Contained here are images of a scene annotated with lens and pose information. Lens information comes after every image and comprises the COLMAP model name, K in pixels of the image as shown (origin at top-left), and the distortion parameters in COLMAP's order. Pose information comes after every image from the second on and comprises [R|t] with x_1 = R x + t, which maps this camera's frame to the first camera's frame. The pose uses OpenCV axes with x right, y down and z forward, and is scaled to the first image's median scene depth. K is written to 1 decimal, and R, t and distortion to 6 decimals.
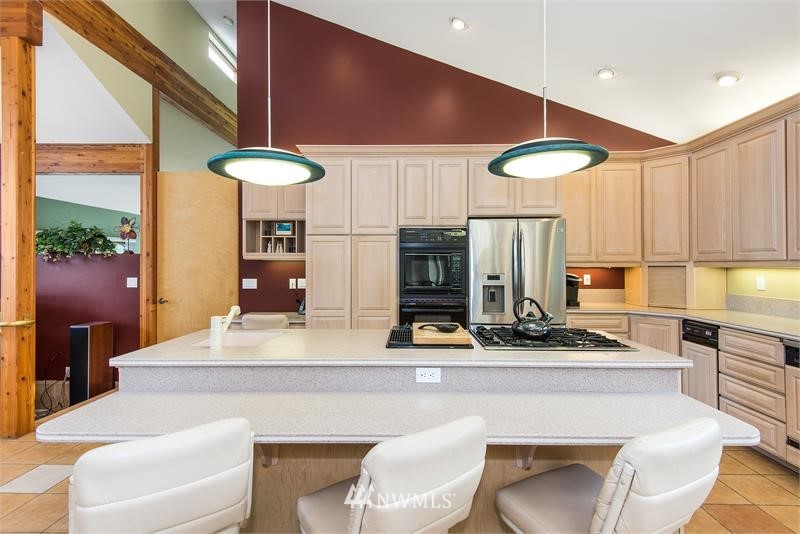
lens RADIAL K [[375.7, 0, 399.0], [0, 375.7, 262.8], [0, 0, 1]] dist [0.004717, -0.000793]
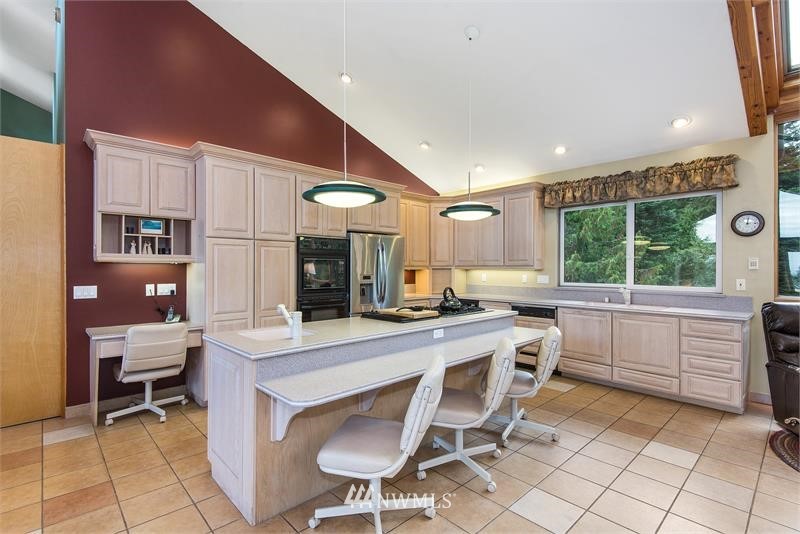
lens RADIAL K [[375.7, 0, 400.0], [0, 375.7, 268.5], [0, 0, 1]] dist [0.004717, -0.000793]
pose [[0.706244, -0.001443, 0.707967, -0.582920], [-0.001935, 0.999990, 0.003969, 0.002085], [-0.707966, -0.004173, 0.706234, -0.028578]]
